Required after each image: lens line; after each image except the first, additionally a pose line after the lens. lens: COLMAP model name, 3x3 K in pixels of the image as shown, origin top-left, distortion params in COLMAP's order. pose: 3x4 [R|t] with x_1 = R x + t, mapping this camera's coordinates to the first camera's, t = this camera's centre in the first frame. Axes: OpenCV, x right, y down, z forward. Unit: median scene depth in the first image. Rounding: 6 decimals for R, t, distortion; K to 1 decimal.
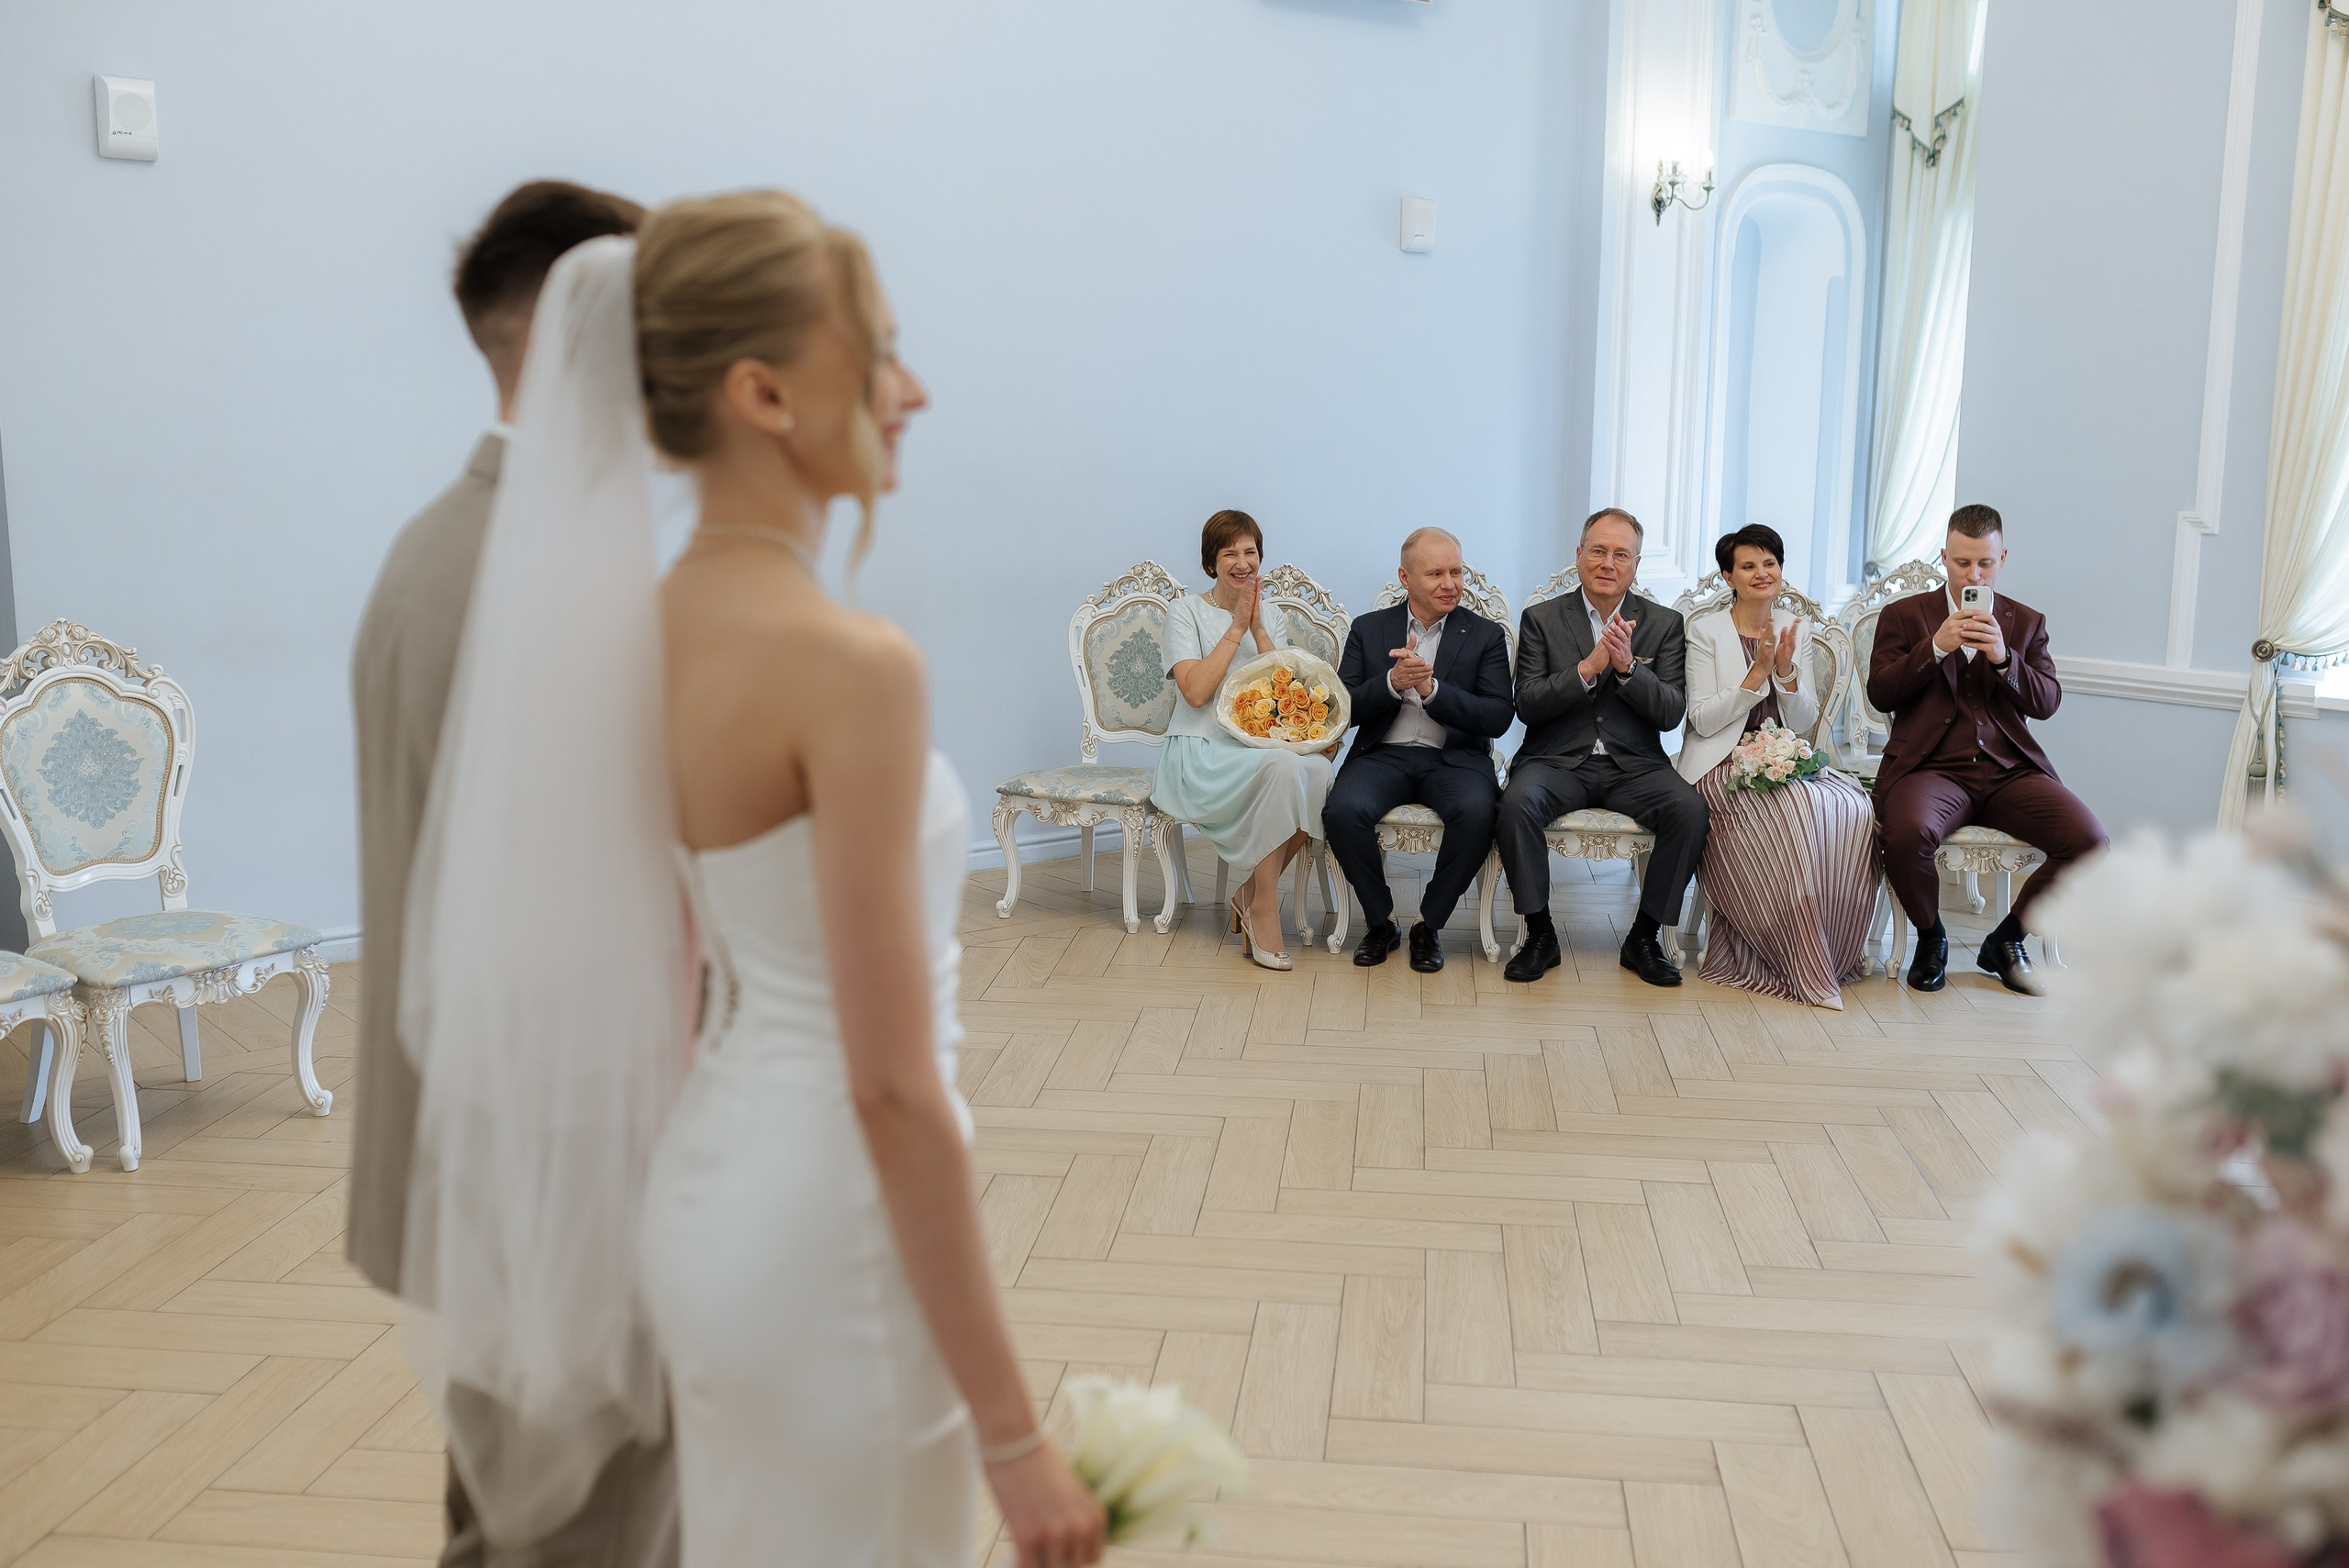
lens RADIAL K [[2227.7, 0, 1174.5], [0, 2227.7, 784.0], [0, 0, 1]] dist [0.002832, 0.002756]
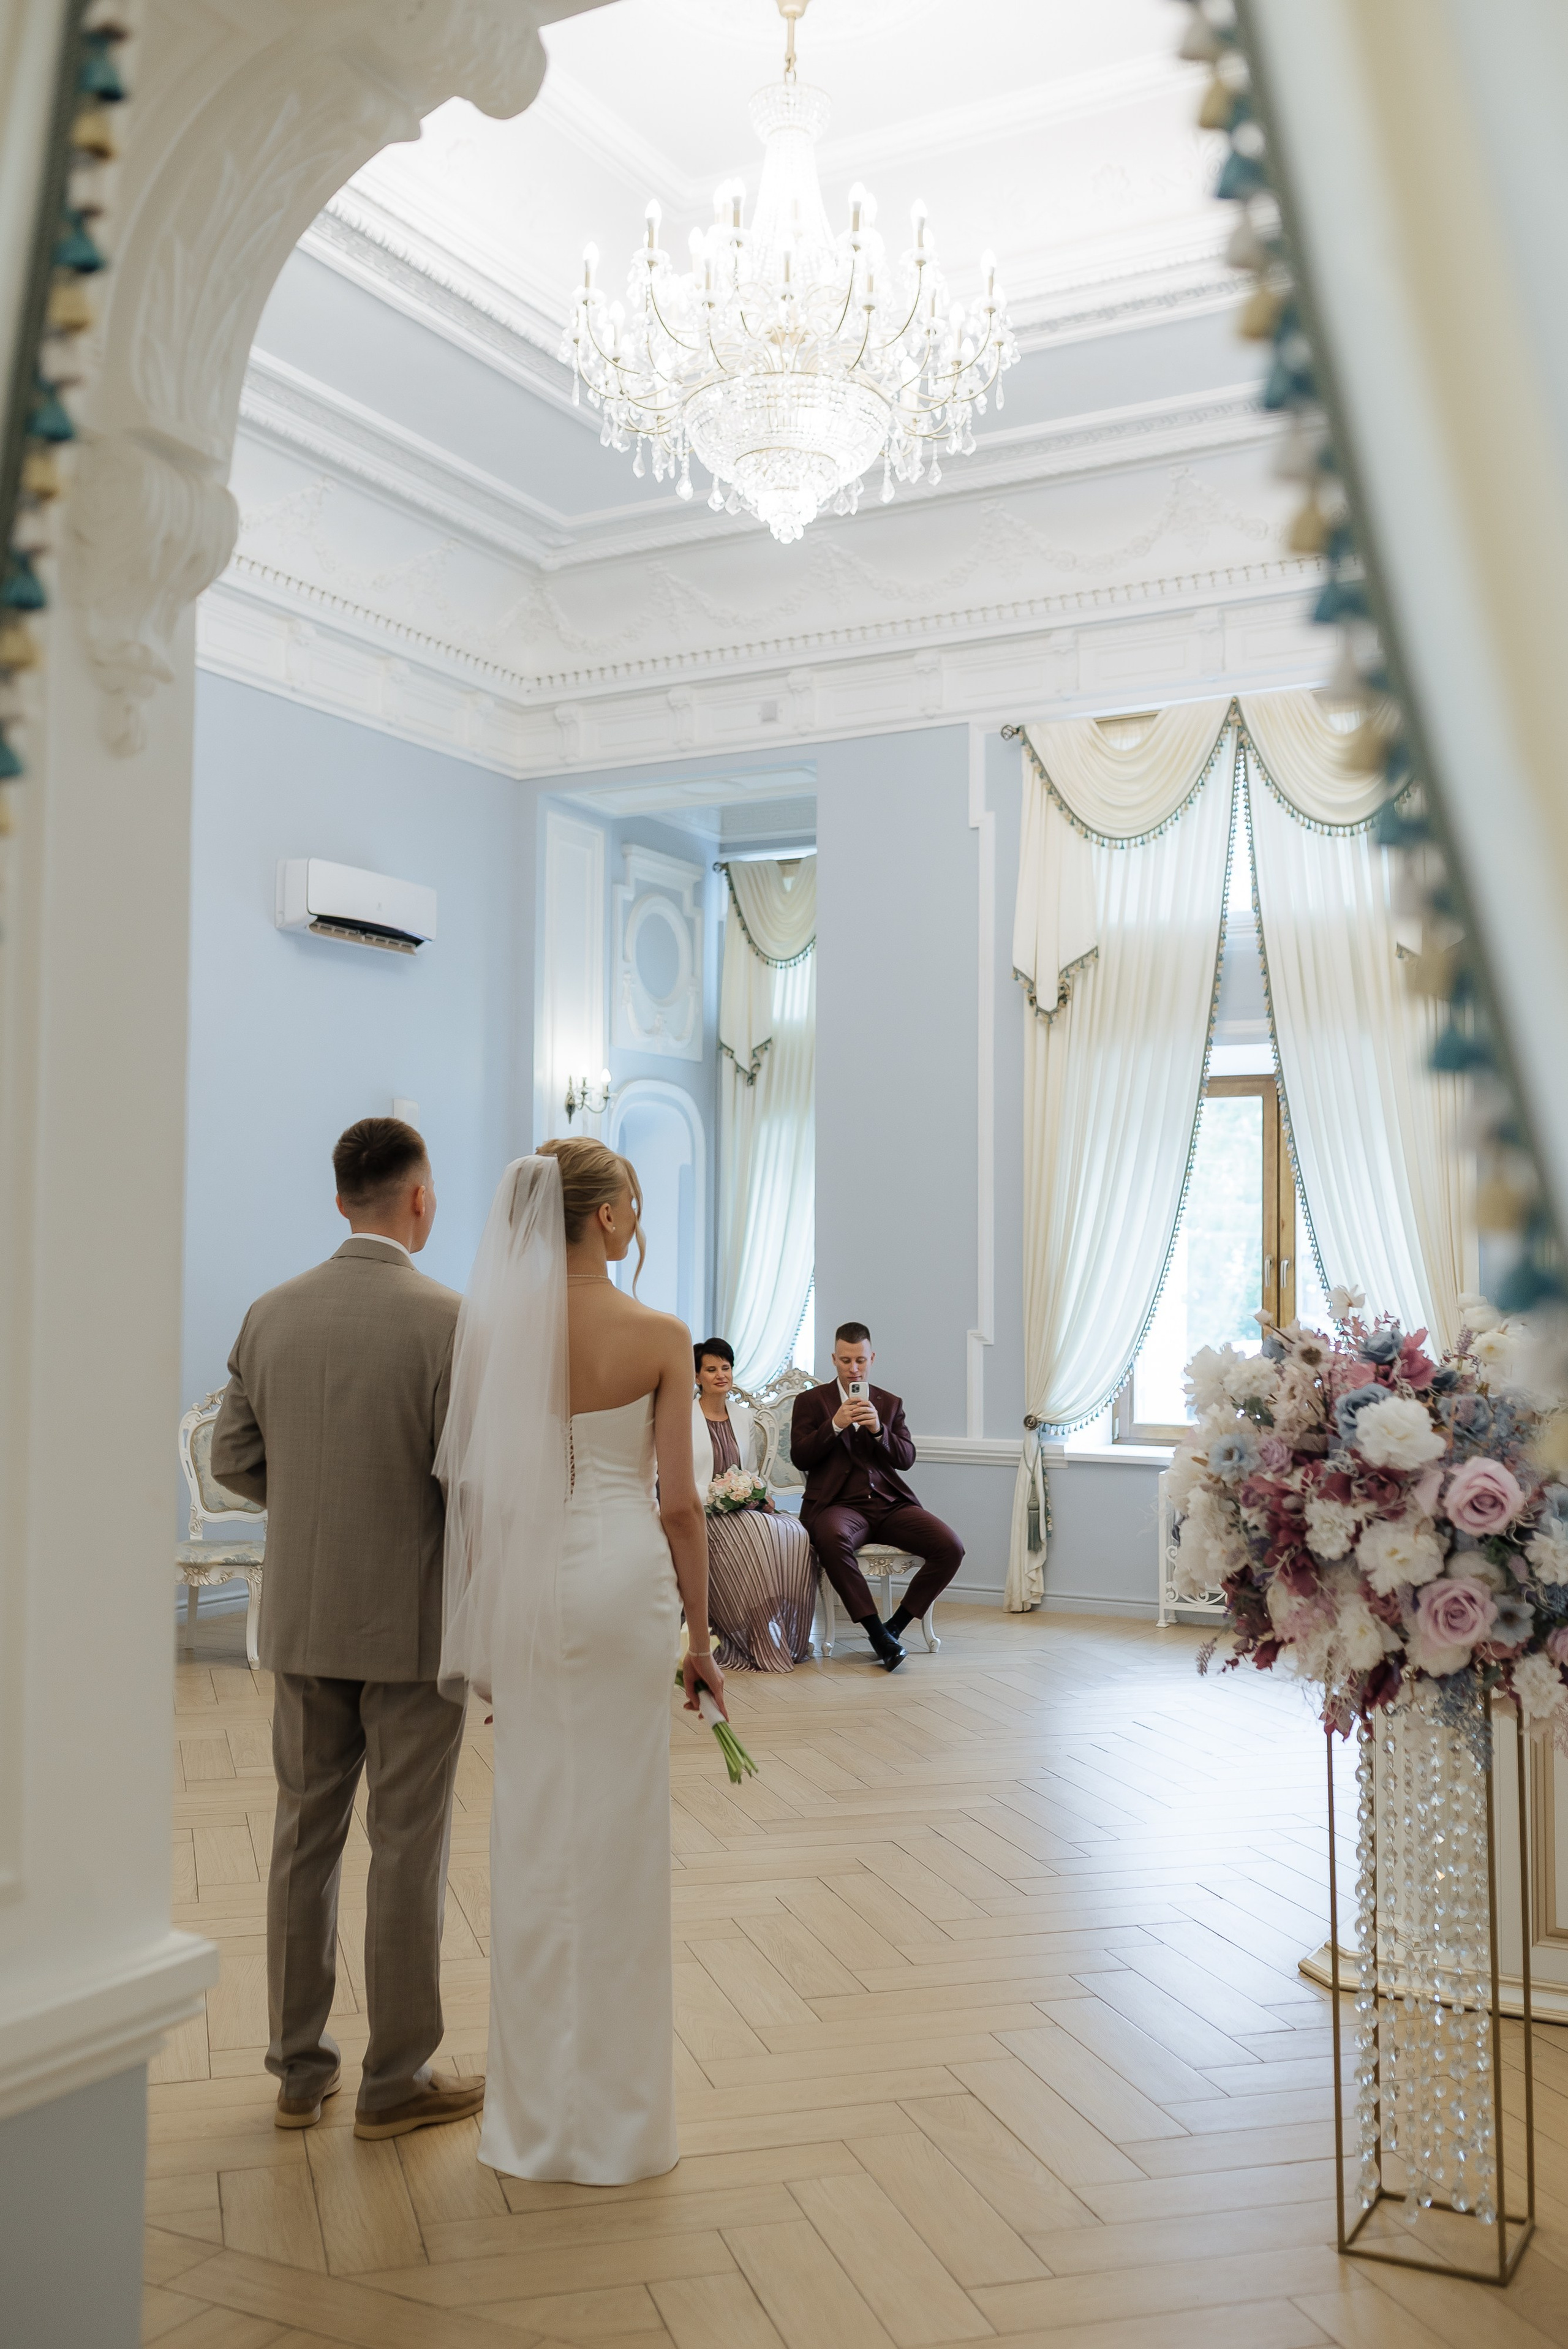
lens RADIAL K [[2227.8, 0, 784.0], [0, 2227.8, 1174.5], [0, 0, 1]] dist [0.002832, 0.002756]
pose [[0.922309, 0.019272, 0.385973, -0.233934], [0.062977, 0.977910, -0.199315, 0.063427], [-0.381288, 0.208137, 0.900721, -0.296987]]
